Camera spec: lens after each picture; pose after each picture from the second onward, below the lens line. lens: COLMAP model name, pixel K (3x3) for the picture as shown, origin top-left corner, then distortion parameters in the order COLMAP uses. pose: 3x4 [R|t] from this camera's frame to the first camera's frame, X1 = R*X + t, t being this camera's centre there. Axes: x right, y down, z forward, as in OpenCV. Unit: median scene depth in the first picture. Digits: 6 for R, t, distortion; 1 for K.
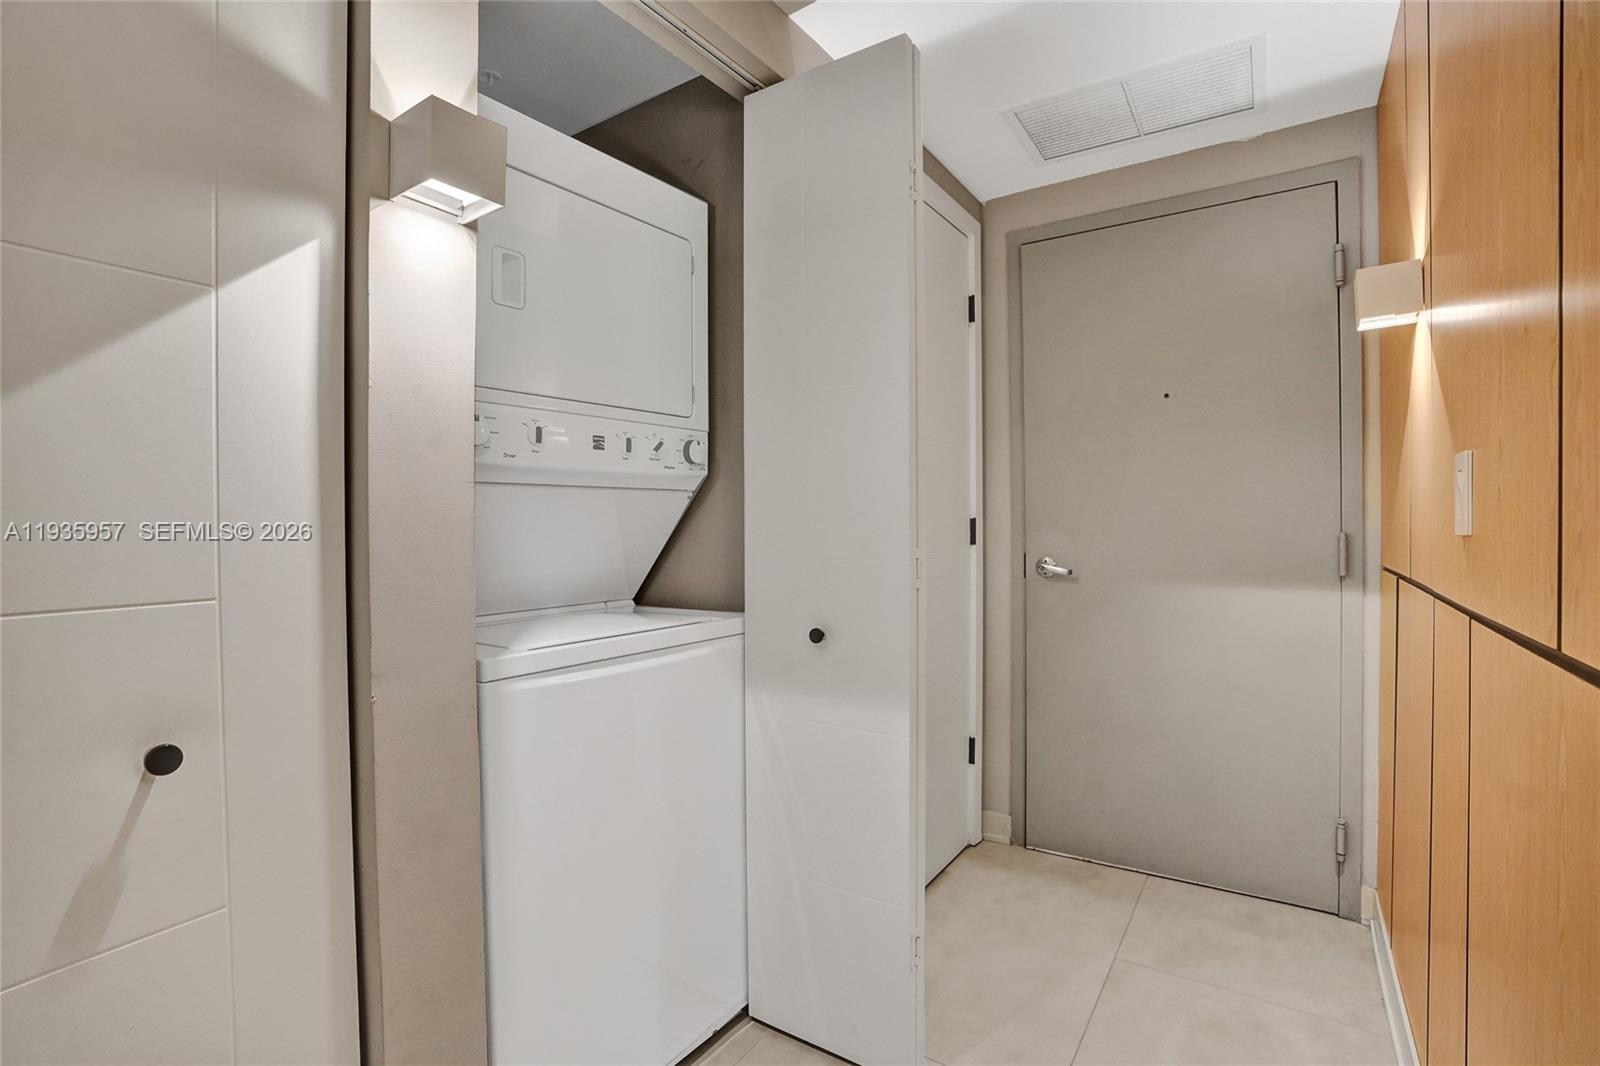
lens RADIAL K [[751.3, 0, 802.7], [0, 751.3, 530.3], [0, 0, 1]] dist [-0.061588, 0.021399]
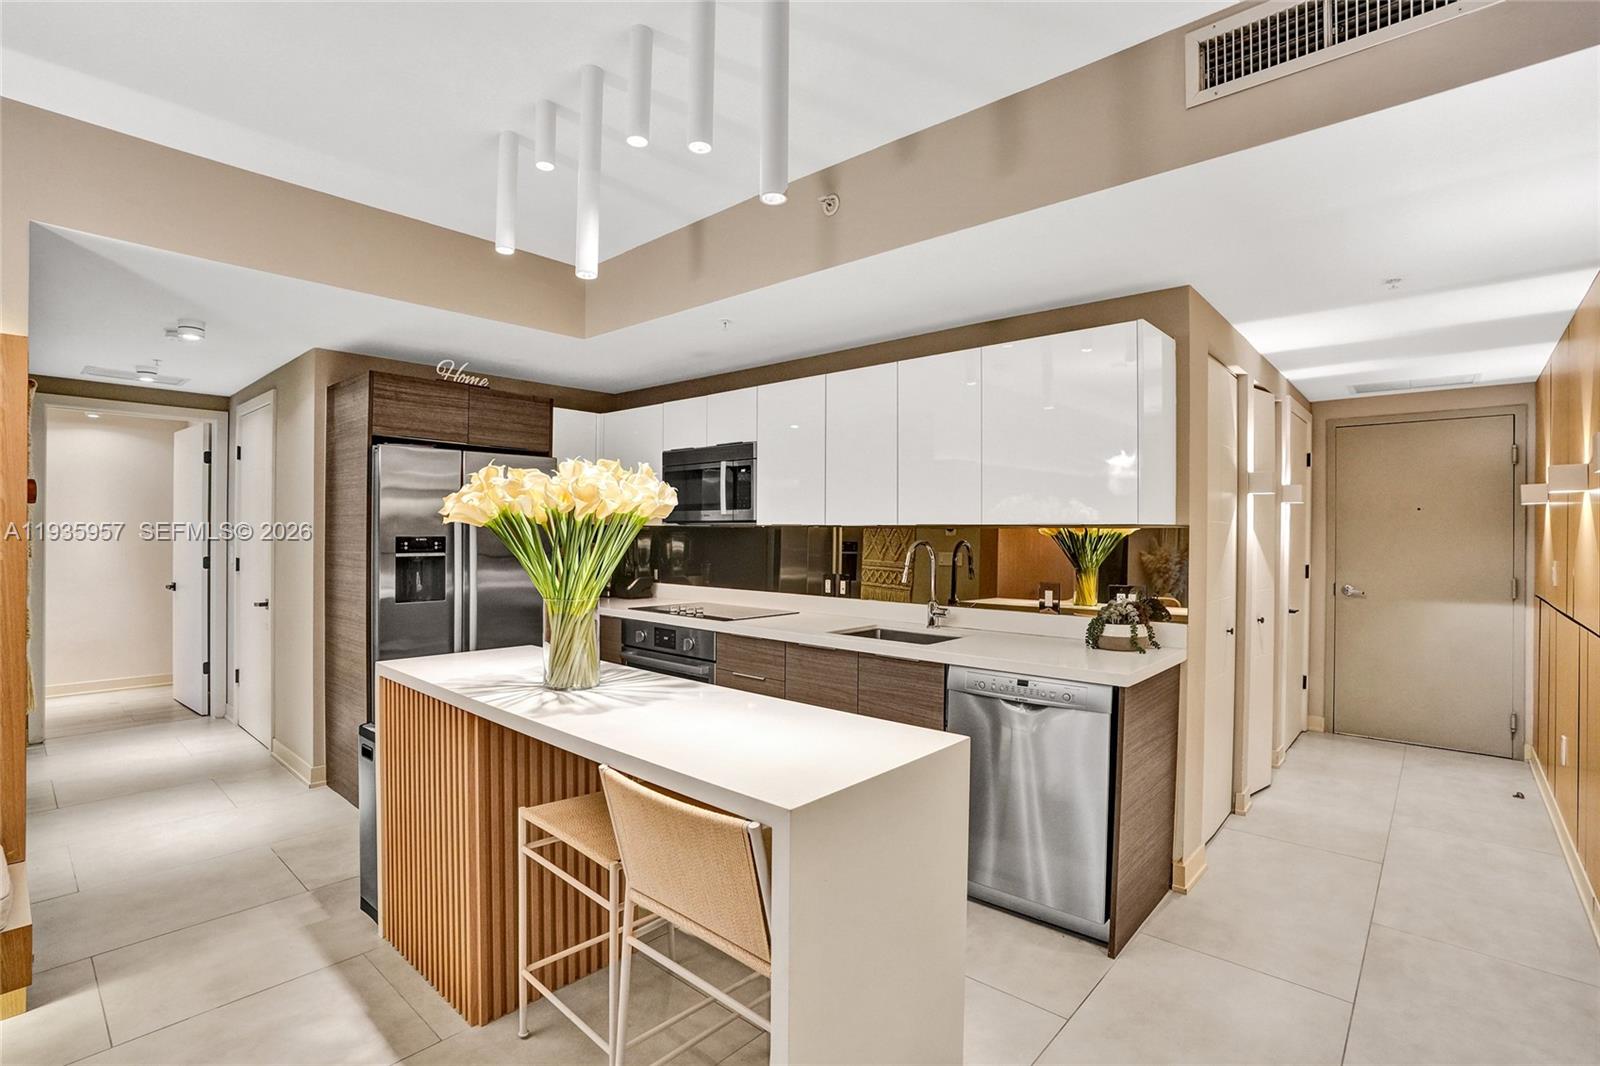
lens RADIAL K [[742.1, 0, 800.6], [0, 742.1, 532.3], [0, 0, 1]] dist [-0.058153, 0.018131]
pose [[0.989366, 0.008152, -0.145217, -0.911356], [-0.008638, 0.999959, -0.002712, -0.095866], [0.145189, 0.003938, 0.989396, -1.213125]]
